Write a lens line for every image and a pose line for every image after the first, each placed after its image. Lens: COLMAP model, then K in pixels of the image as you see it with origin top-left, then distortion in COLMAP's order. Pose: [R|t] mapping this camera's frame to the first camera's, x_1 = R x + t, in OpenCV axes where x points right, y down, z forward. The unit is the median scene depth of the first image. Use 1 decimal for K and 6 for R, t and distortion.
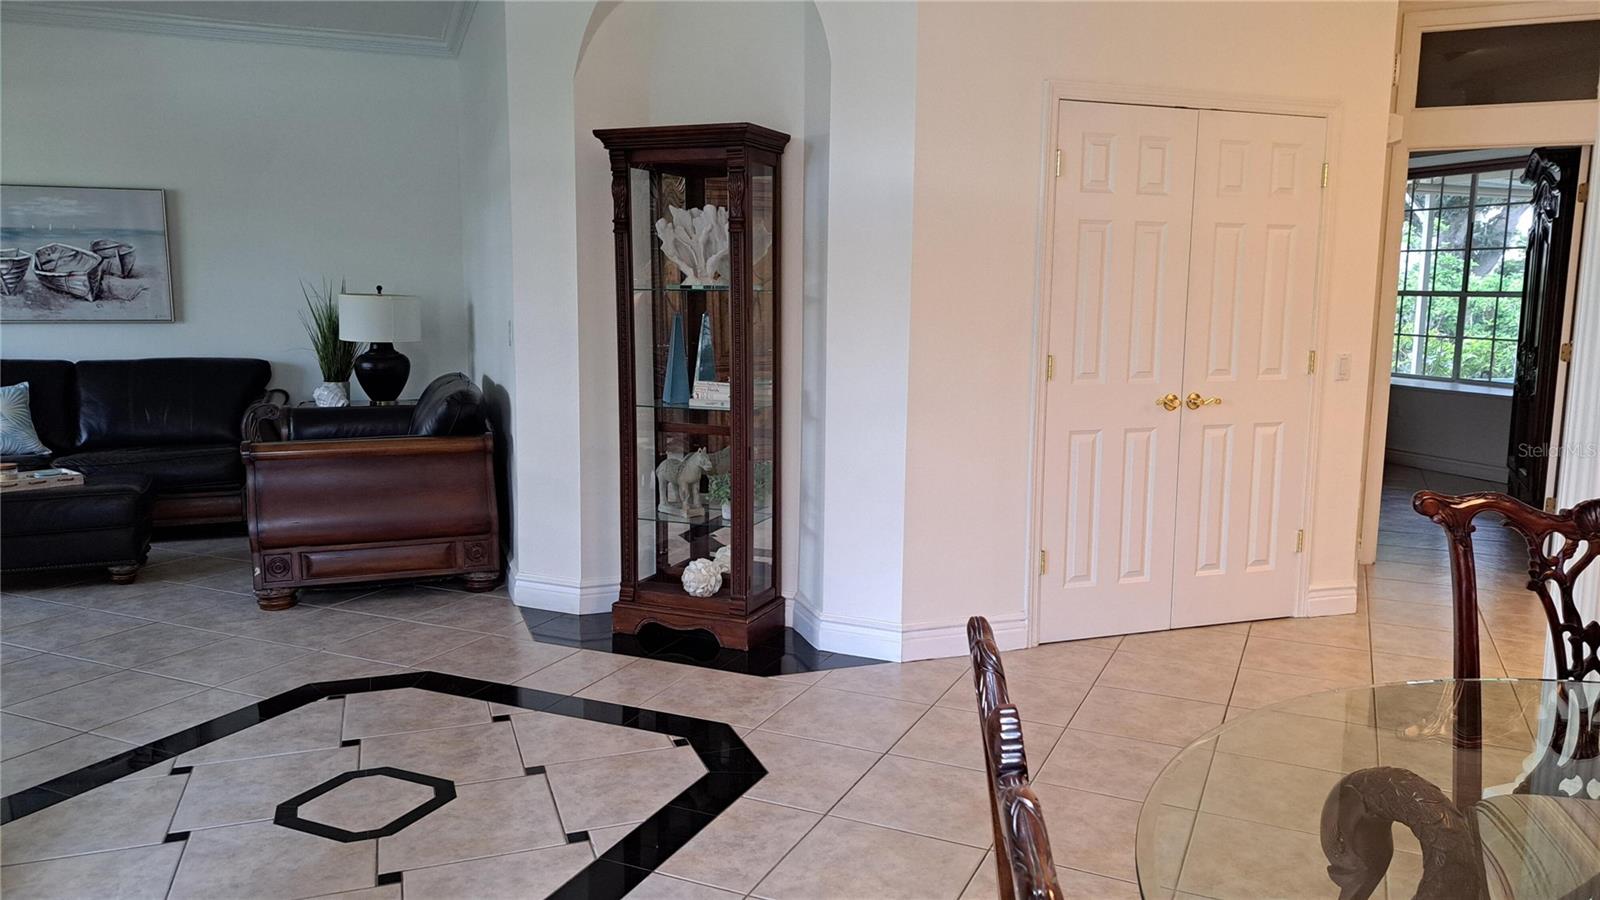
lens RADIAL K [[1140.4, 0, 807.7], [0, 1140.4, 441.2], [0, 0, 1]] dist [0.092238, -0.093498]
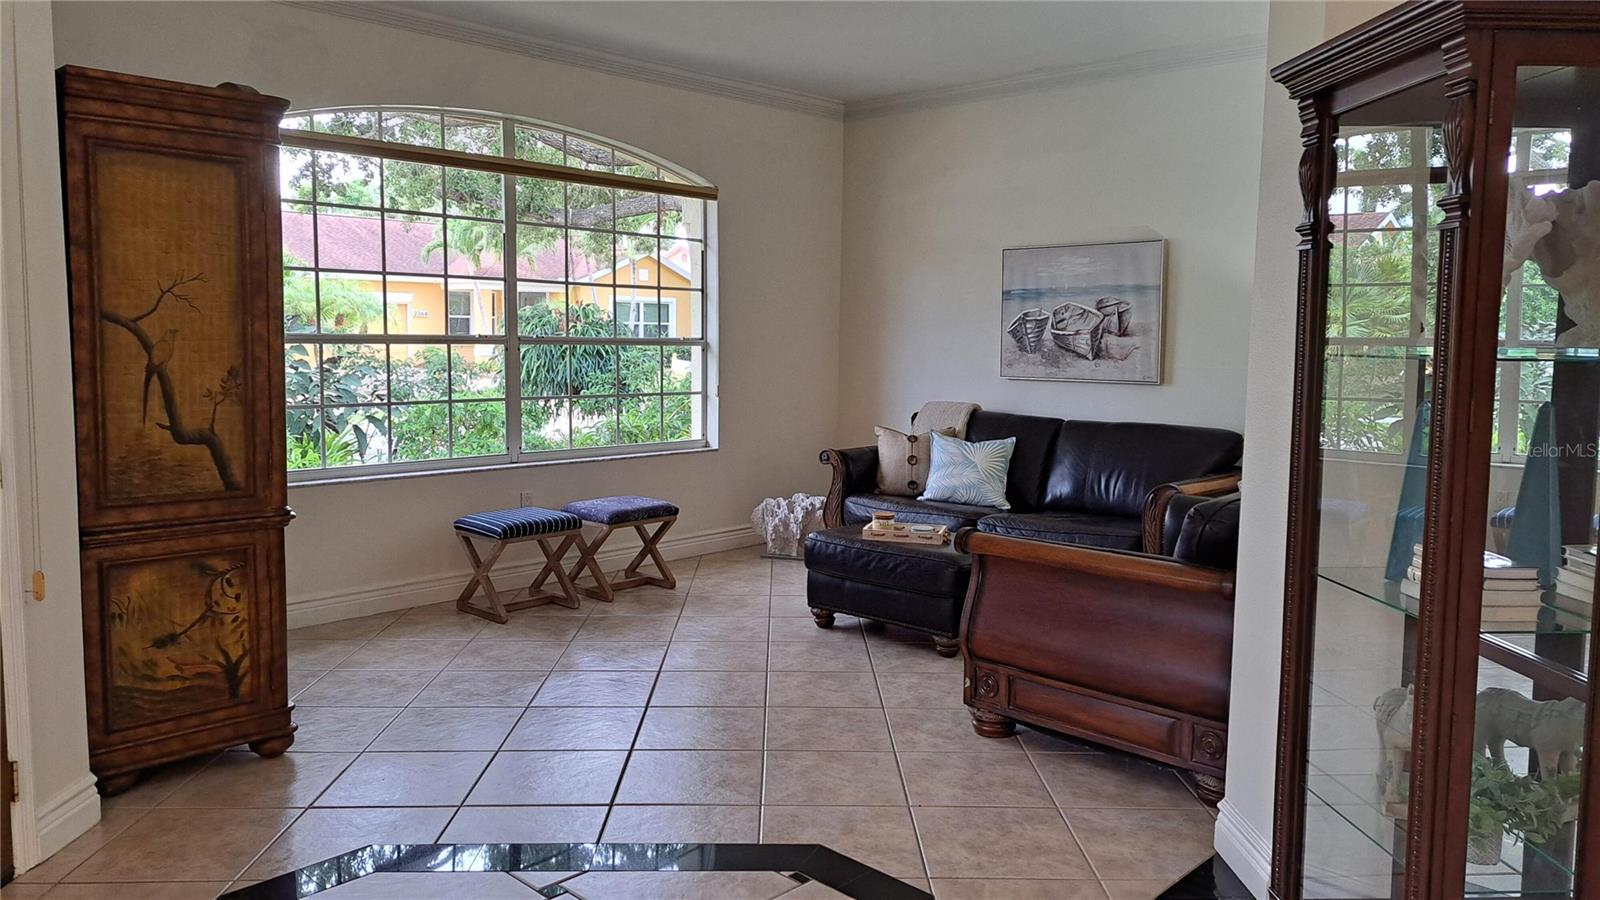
lens RADIAL K [[1140.4, 0, 807.7], [0, 1140.4, 441.2], [0, 0, 1]] dist [0.092238, -0.093498]
pose [[0.431372, 0.084784, -0.898182, 0.153625], [-0.126502, 0.991423, 0.032830, -0.054762], [0.893261, 0.099460, 0.438397, 0.376359]]
